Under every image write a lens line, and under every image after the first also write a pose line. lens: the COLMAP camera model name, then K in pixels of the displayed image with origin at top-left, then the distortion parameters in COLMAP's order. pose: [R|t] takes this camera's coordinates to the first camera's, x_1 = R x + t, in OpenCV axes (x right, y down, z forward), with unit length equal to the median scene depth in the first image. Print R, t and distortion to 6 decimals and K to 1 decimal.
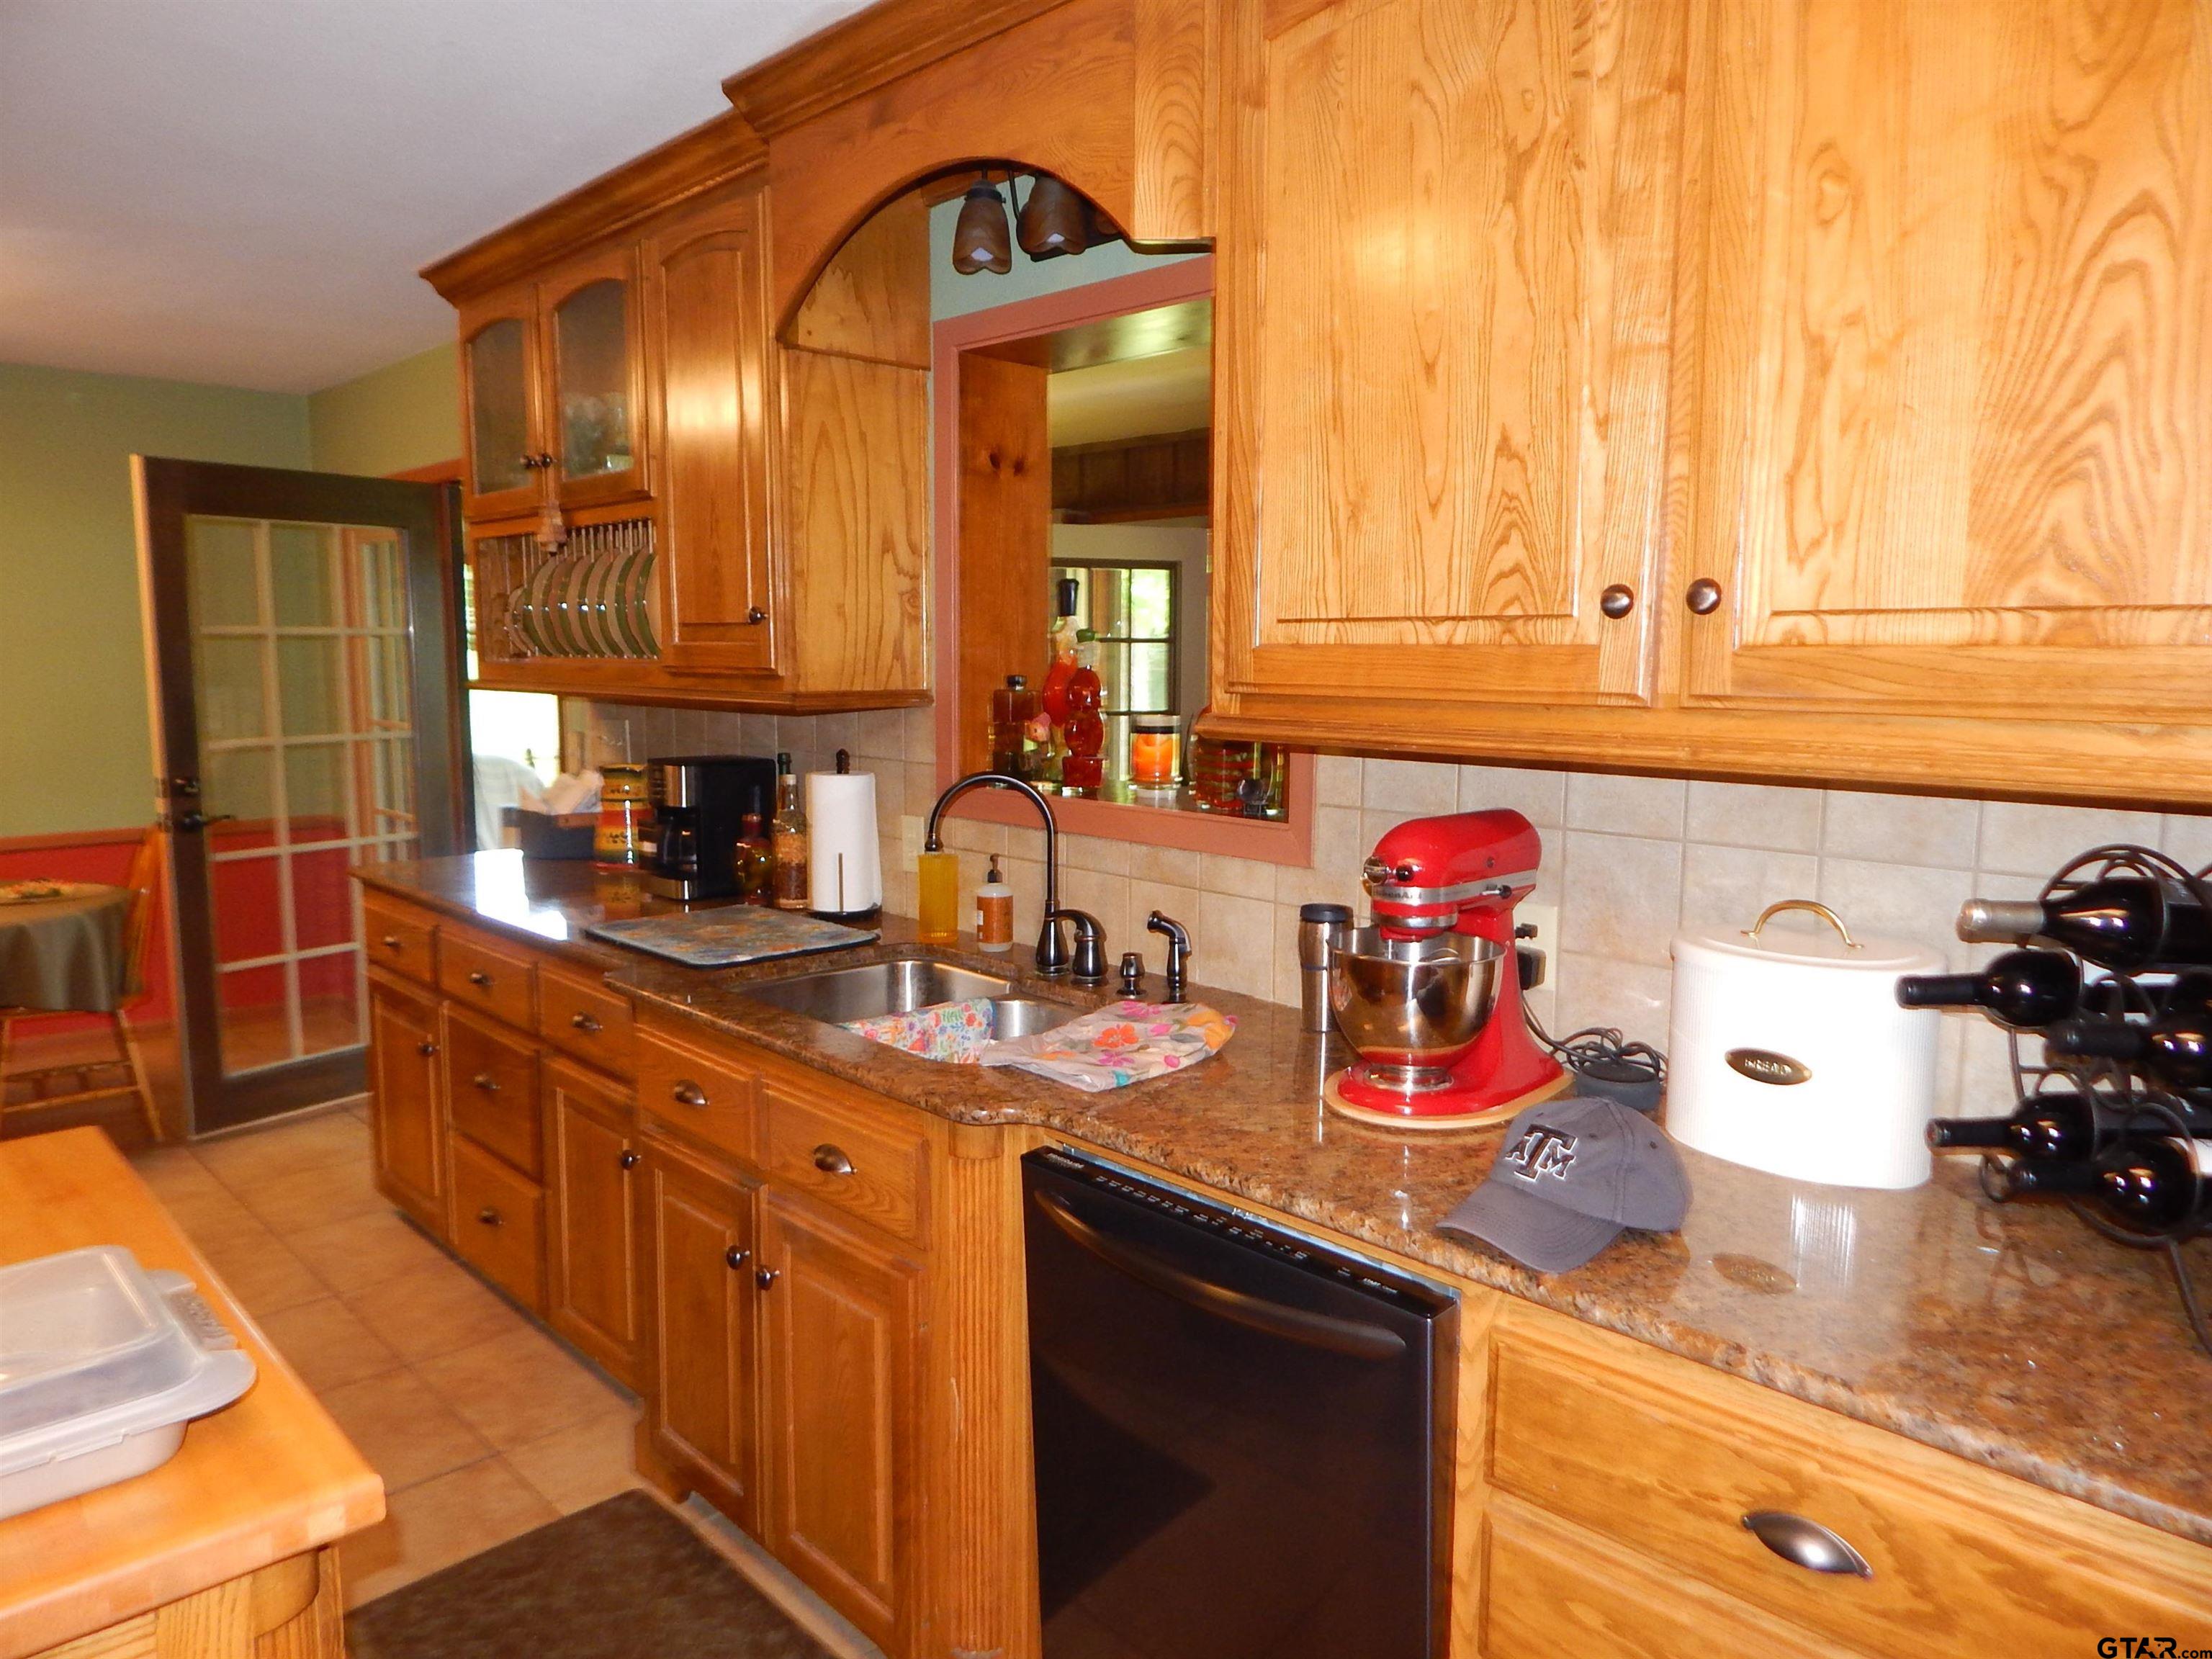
lens RADIAL K [[1446.1, 0, 1112.9], [0, 1446.1, 819.1], [0, 0, 1]] dist [0.000618, -0.004970]
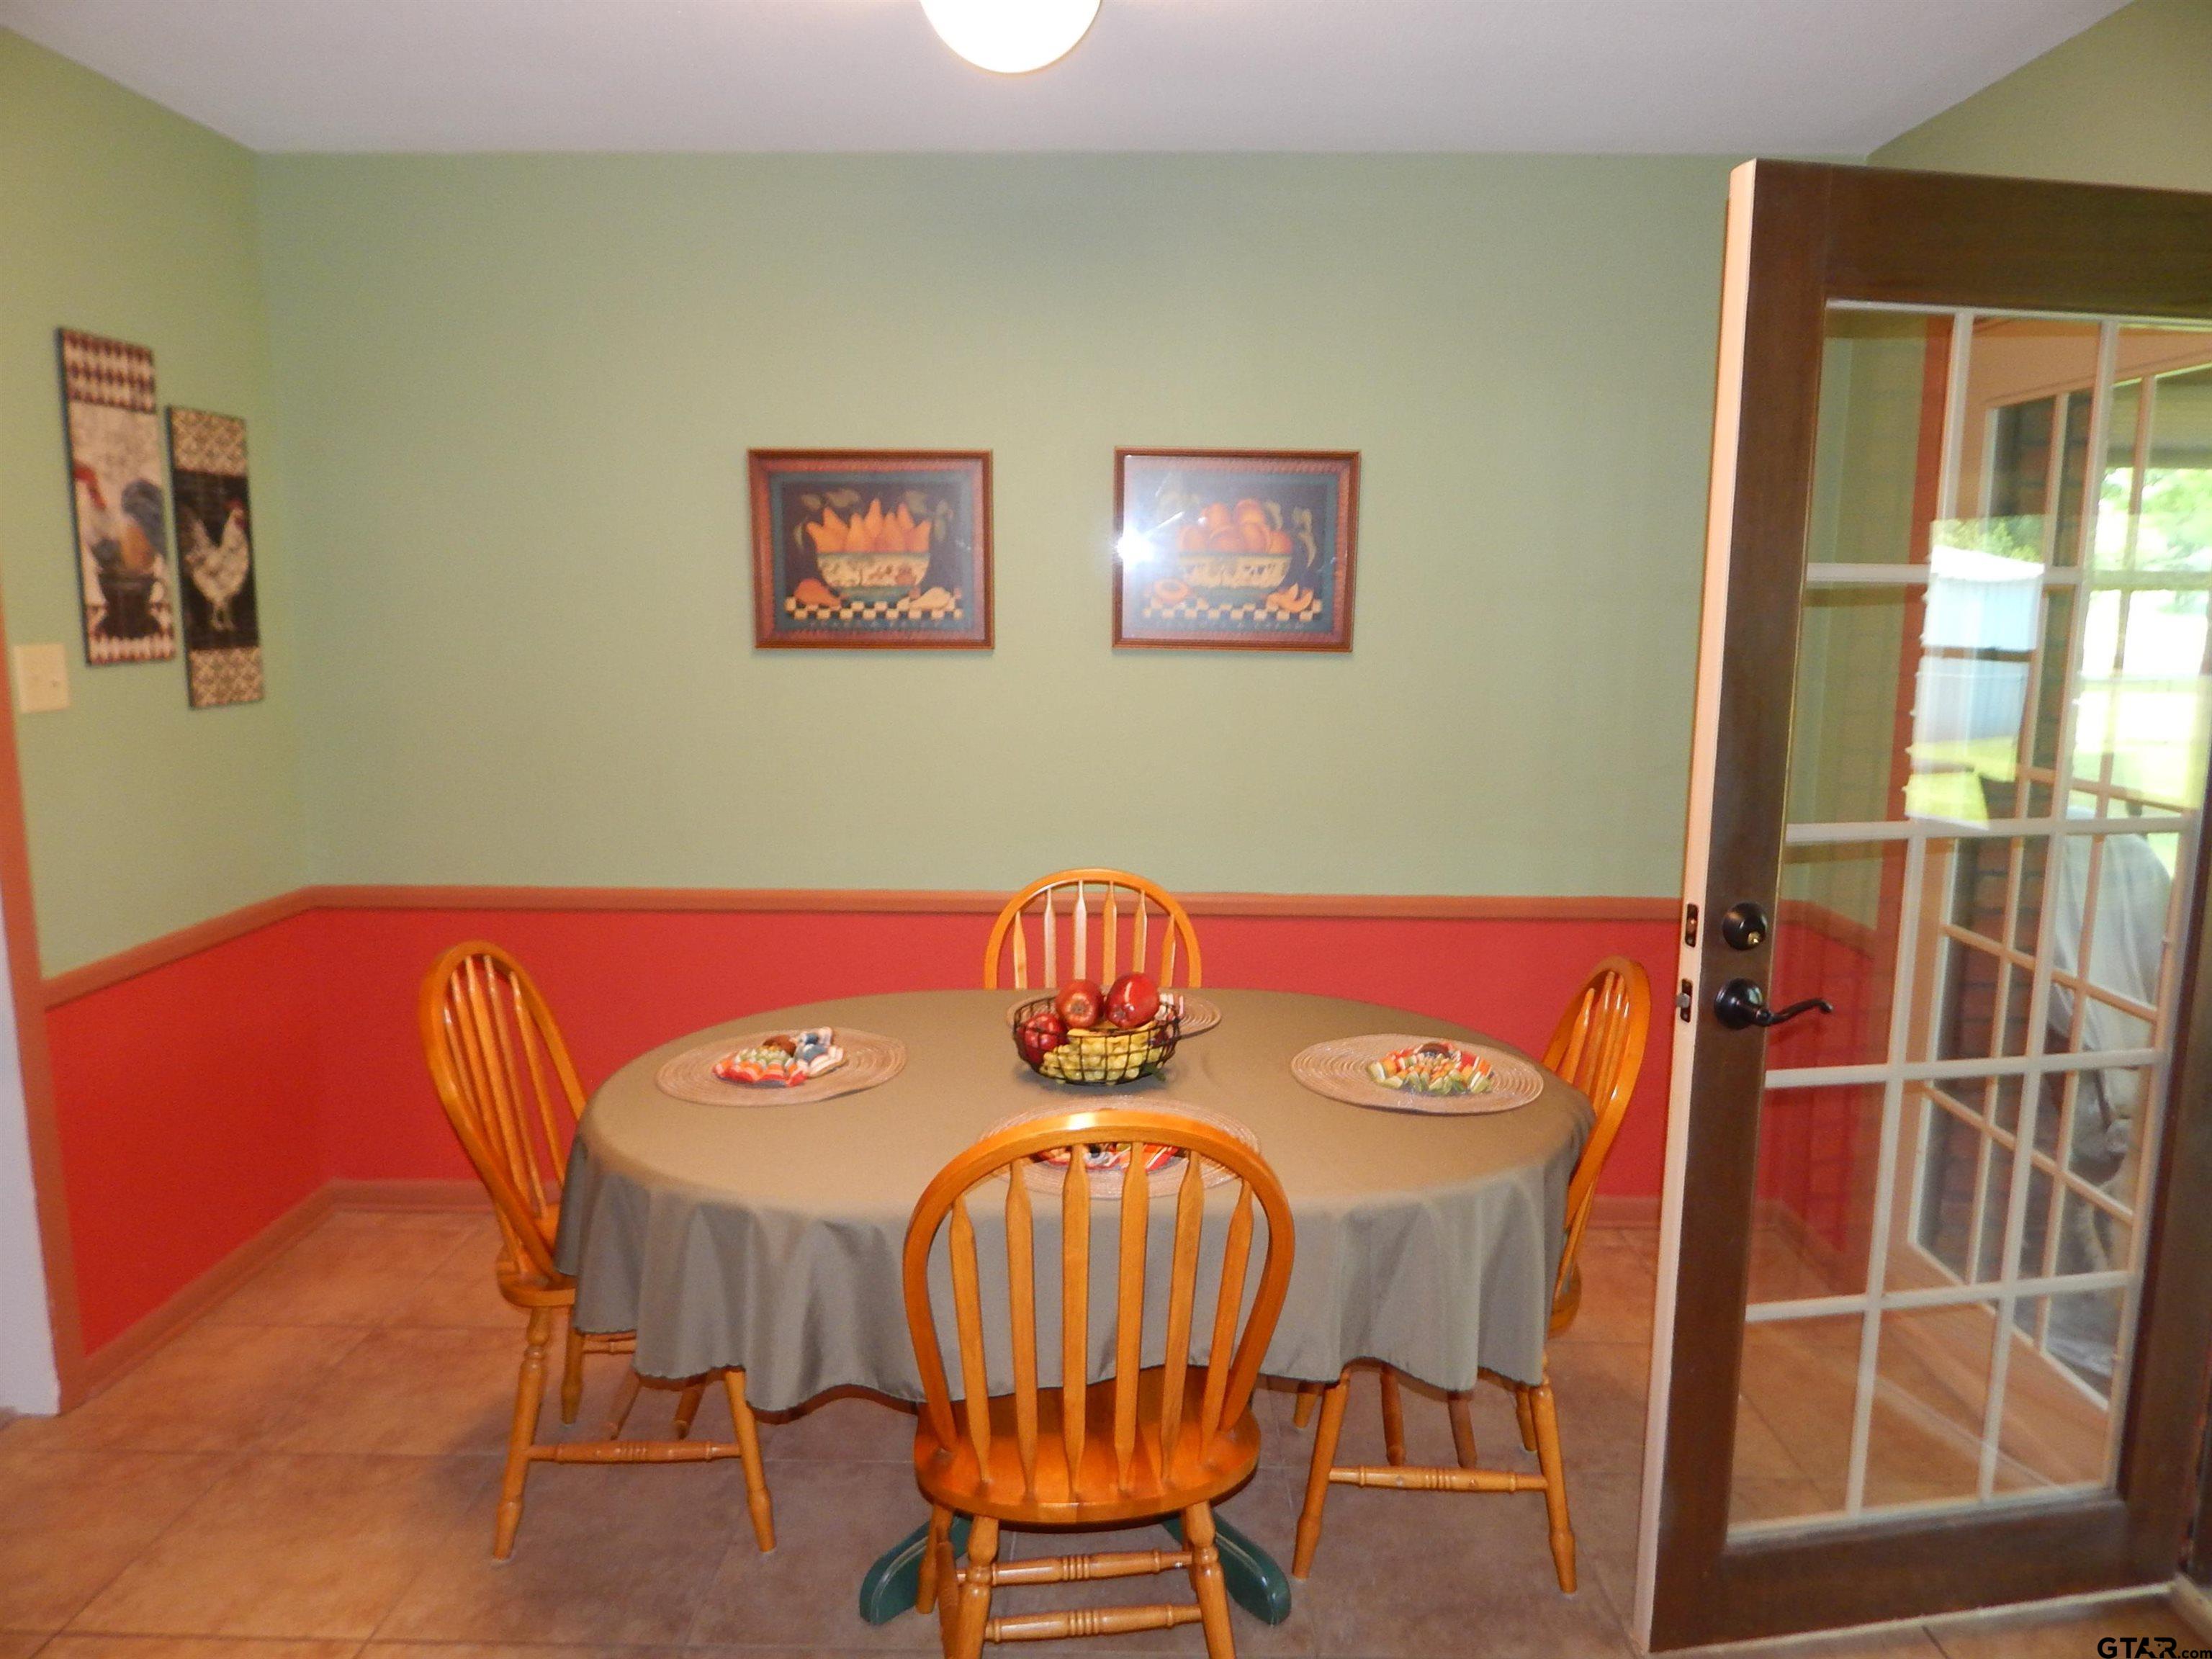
lens RADIAL K [[1446.1, 0, 1112.9], [0, 1446.1, 819.1], [0, 0, 1]] dist [0.000618, -0.004970]
pose [[0.703937, 0.107706, -0.702049, -0.856349], [-0.087306, 0.994061, 0.064965, -0.122795], [0.704876, 0.015562, 0.709159, 1.002846]]
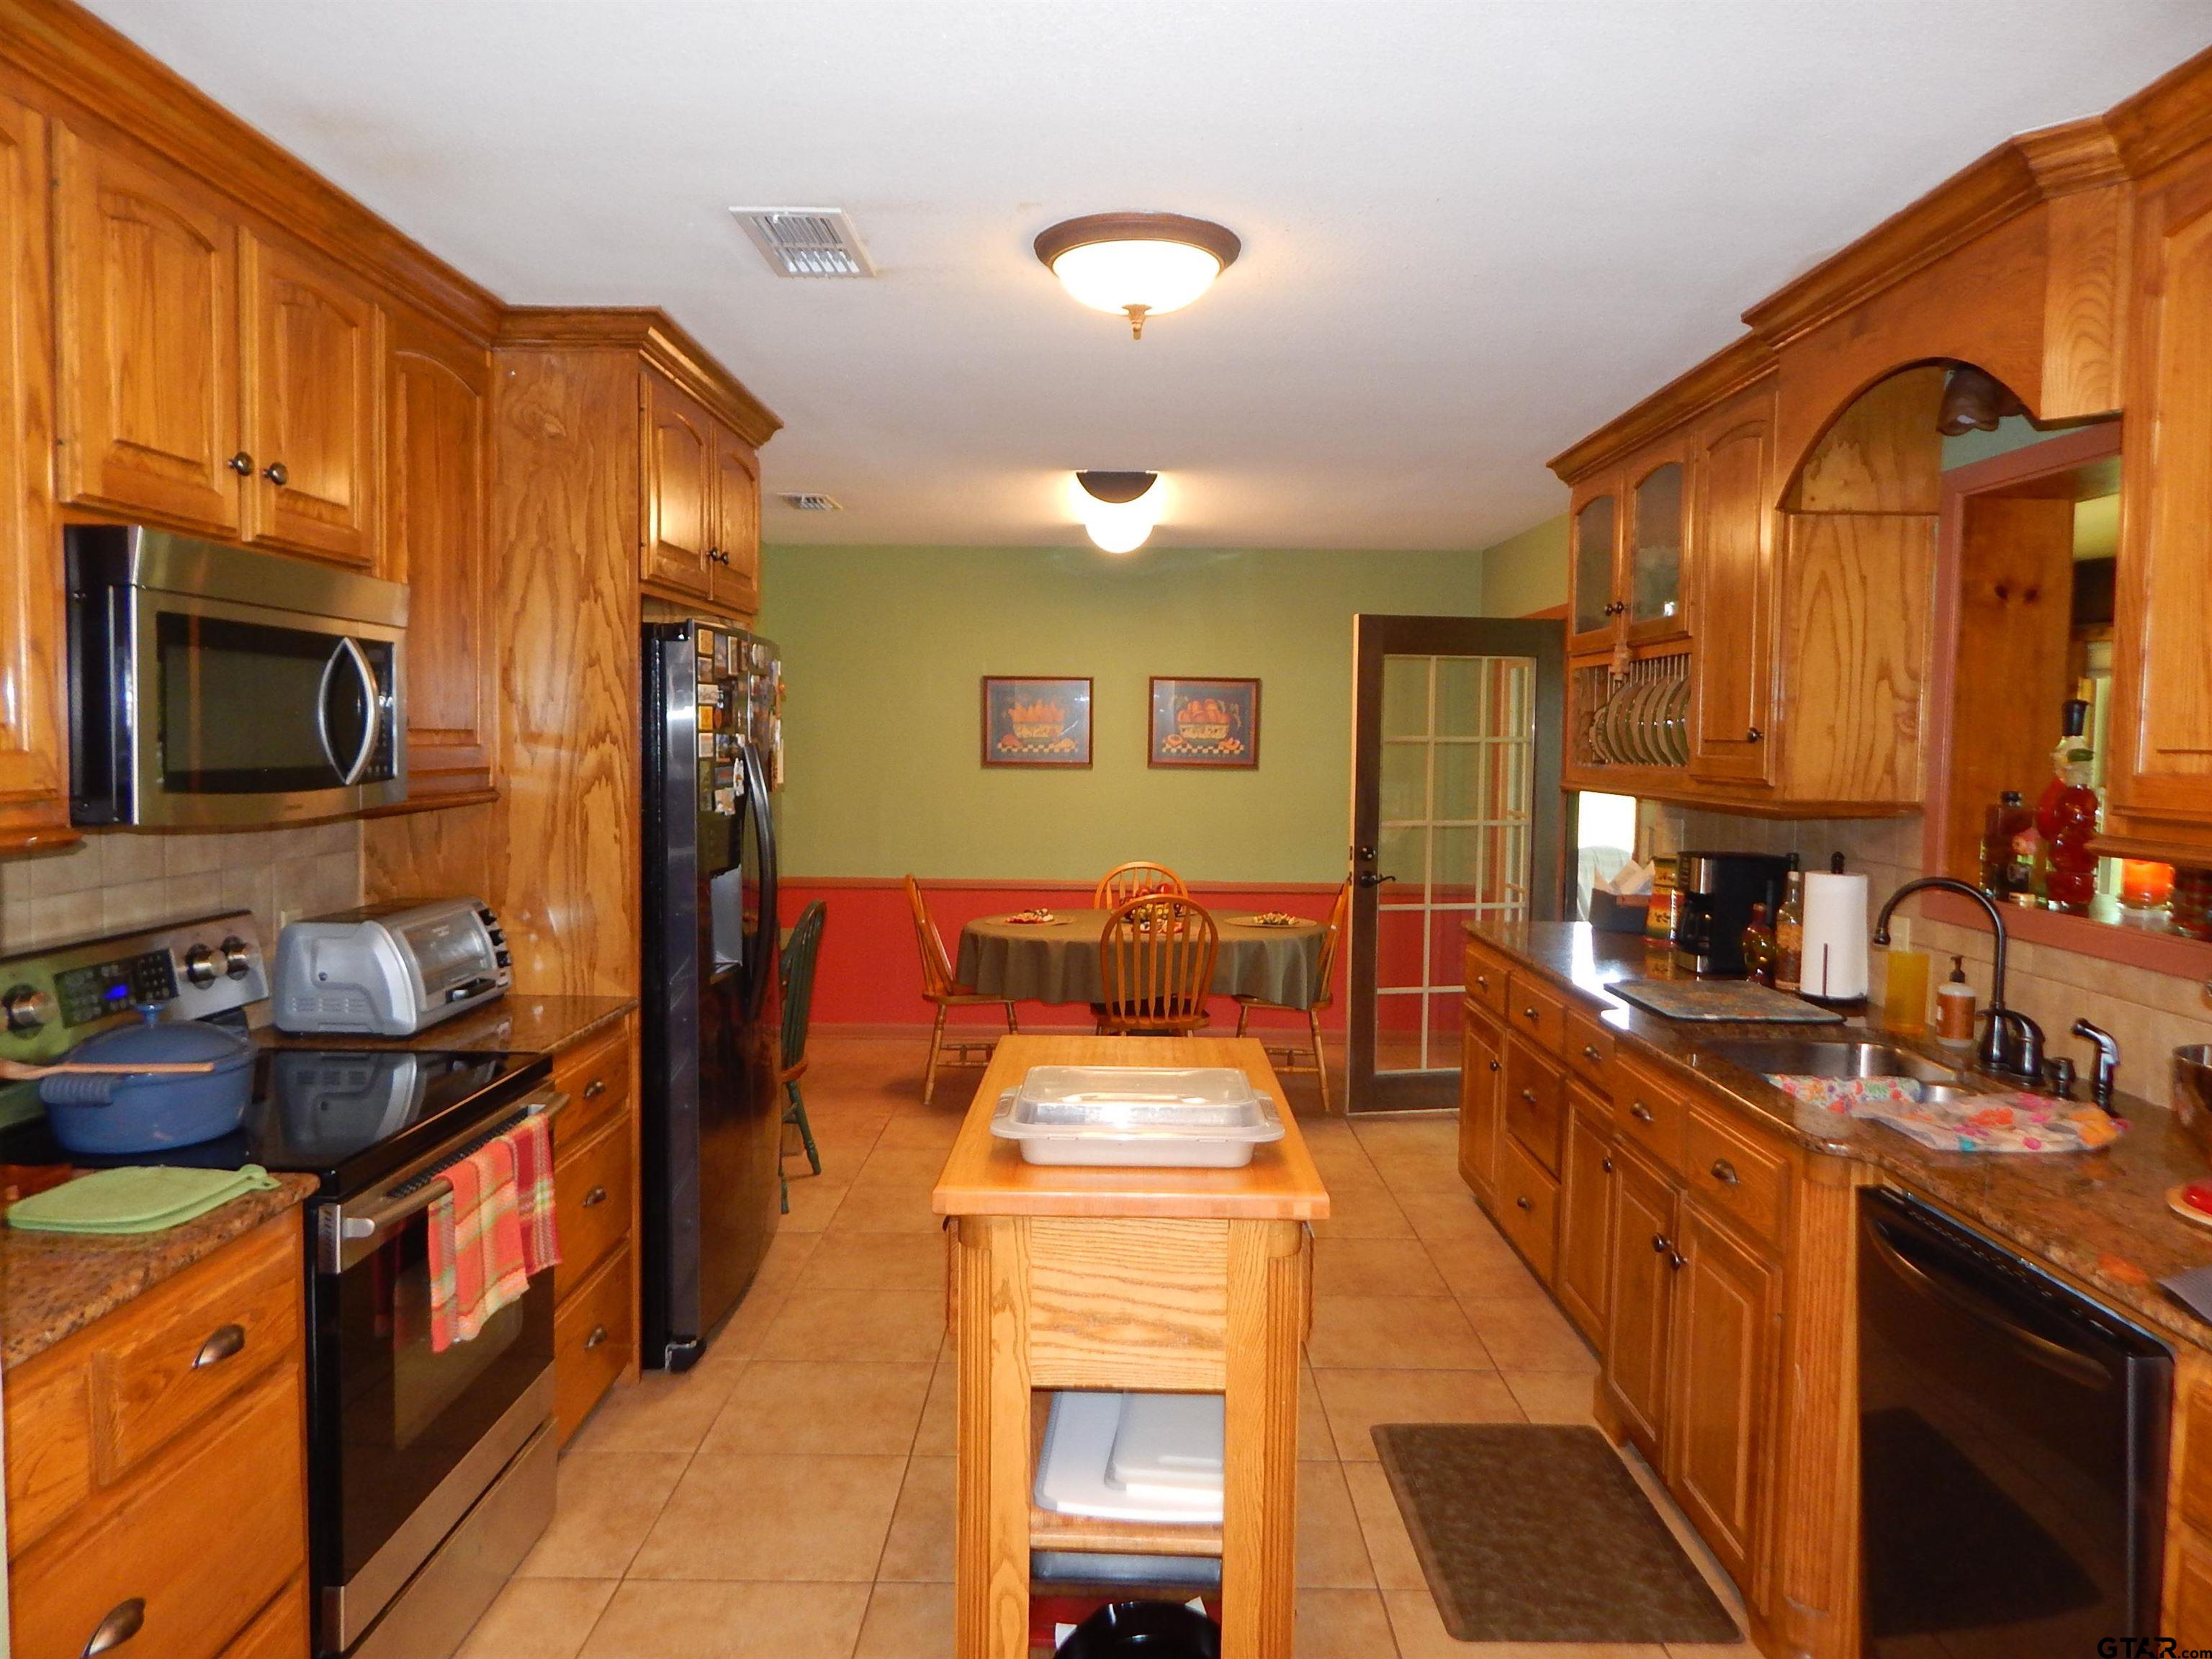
lens RADIAL K [[1446.1, 0, 1112.9], [0, 1446.1, 819.1], [0, 0, 1]] dist [0.000618, -0.004970]
pose [[0.713735, 0.044832, -0.698980, 0.242267], [-0.091674, 0.995344, -0.029768, 0.014022], [0.694391, 0.085324, 0.714522, -0.245335]]
